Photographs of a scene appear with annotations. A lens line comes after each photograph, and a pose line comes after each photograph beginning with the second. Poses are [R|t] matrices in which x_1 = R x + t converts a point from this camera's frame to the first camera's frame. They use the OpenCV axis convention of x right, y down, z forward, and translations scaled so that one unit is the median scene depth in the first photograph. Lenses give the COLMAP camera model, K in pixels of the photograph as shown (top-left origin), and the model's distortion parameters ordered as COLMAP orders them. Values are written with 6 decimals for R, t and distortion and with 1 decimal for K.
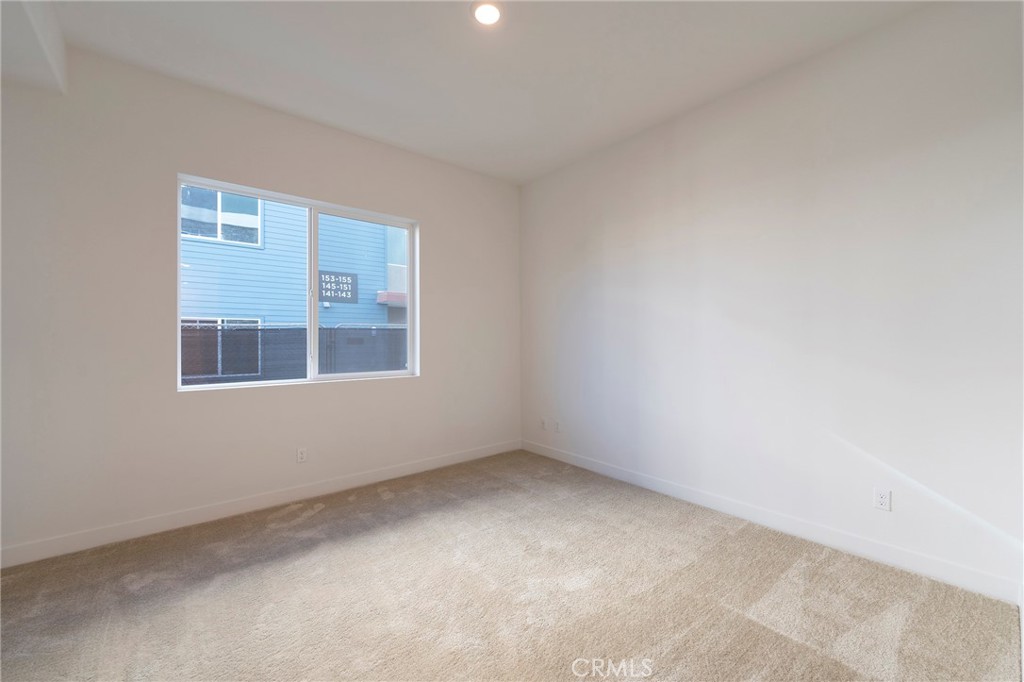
lens RADIAL K [[416.4, 0, 511.1], [0, 416.4, 339.2], [0, 0, 1]] dist [0.002961, -0.002108]
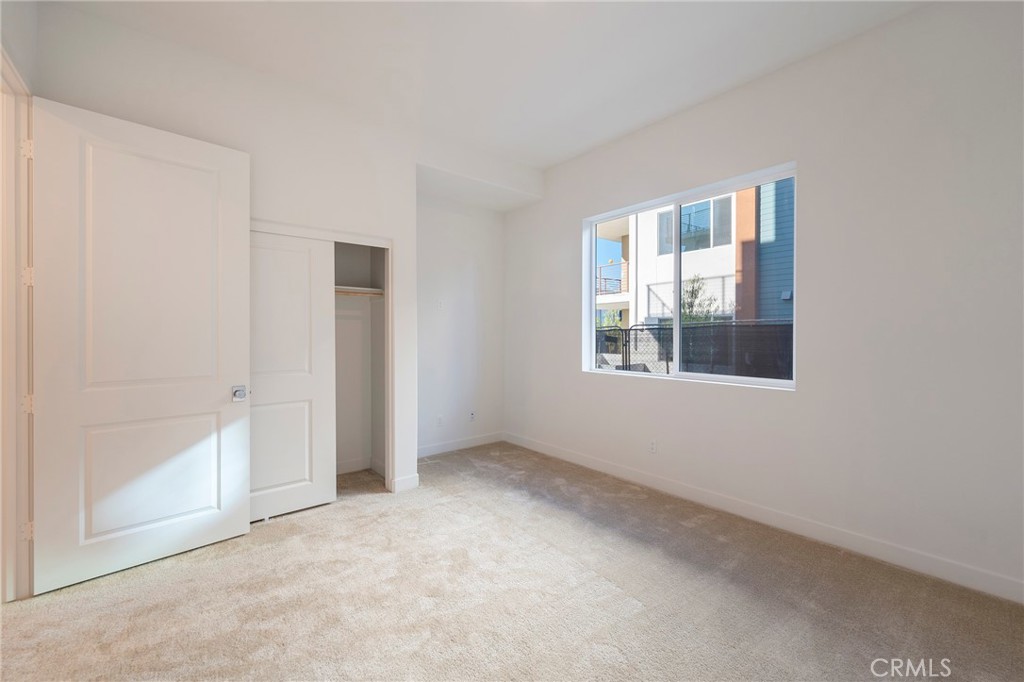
lens RADIAL K [[416.4, 0, 508.1], [0, 416.4, 337.2], [0, 0, 1]] dist [0.002961, -0.002108]
pose [[-0.023622, 0.011509, -0.999655, 0.552234], [0.000980, 0.999934, 0.011489, -0.009193], [0.999720, -0.000708, -0.023632, 0.652782]]
